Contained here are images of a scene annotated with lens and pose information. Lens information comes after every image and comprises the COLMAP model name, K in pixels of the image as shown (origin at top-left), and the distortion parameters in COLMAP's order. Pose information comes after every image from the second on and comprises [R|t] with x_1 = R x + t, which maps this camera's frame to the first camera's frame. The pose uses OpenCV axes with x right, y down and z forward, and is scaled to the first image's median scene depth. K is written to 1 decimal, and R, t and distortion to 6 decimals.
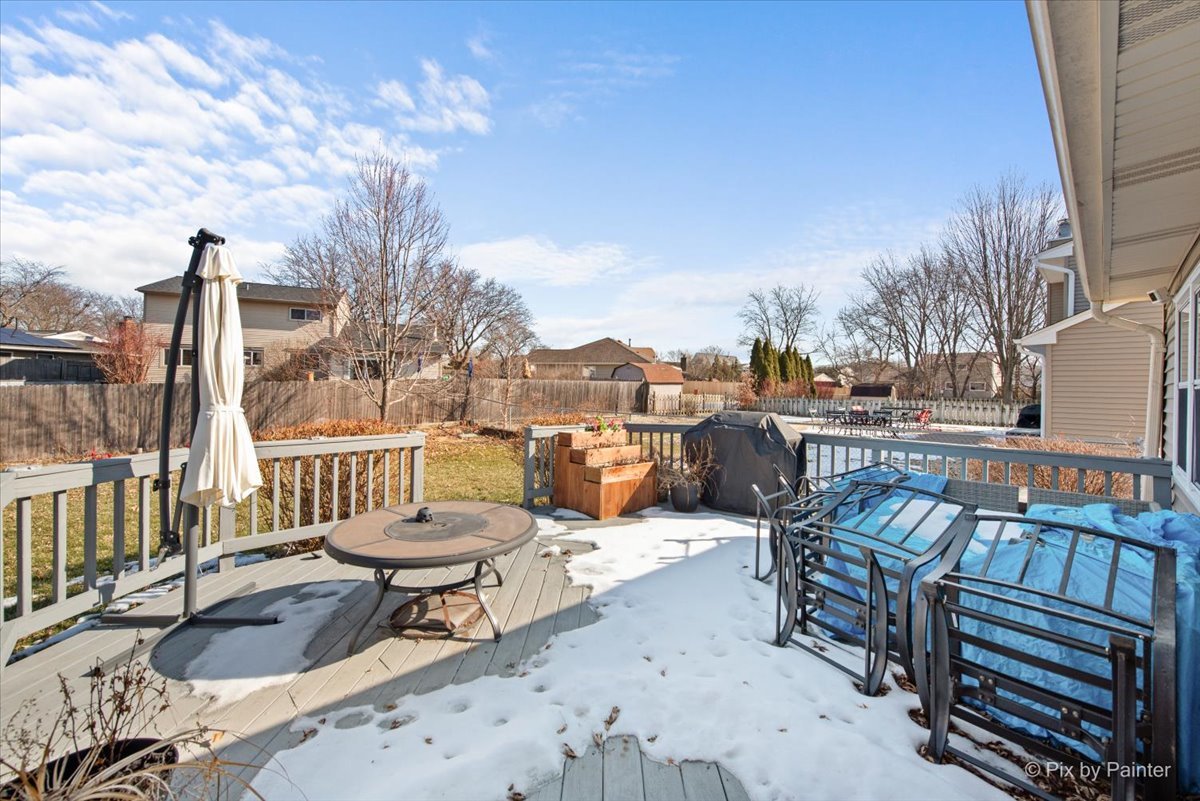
lens RADIAL K [[468.5, 0, 608.0], [0, 468.5, 381.6], [0, 0, 1]] dist [-0.001027, -0.000162]
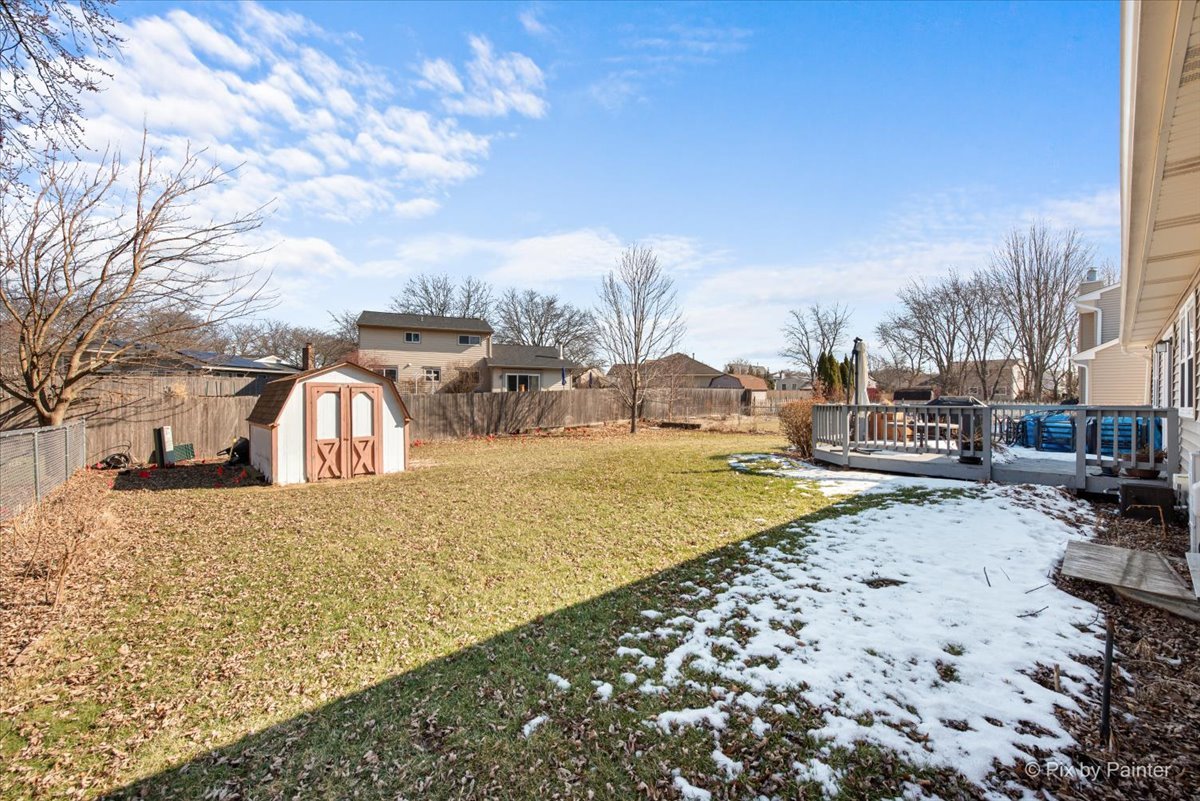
lens RADIAL K [[468.5, 0, 597.8], [0, 468.5, 405.0], [0, 0, 1]] dist [-0.001027, -0.000162]
pose [[0.999739, -0.014951, -0.017256, -0.256830], [0.015367, 0.999588, 0.024260, 0.005739], [0.016886, -0.024519, 0.999557, -0.230283]]
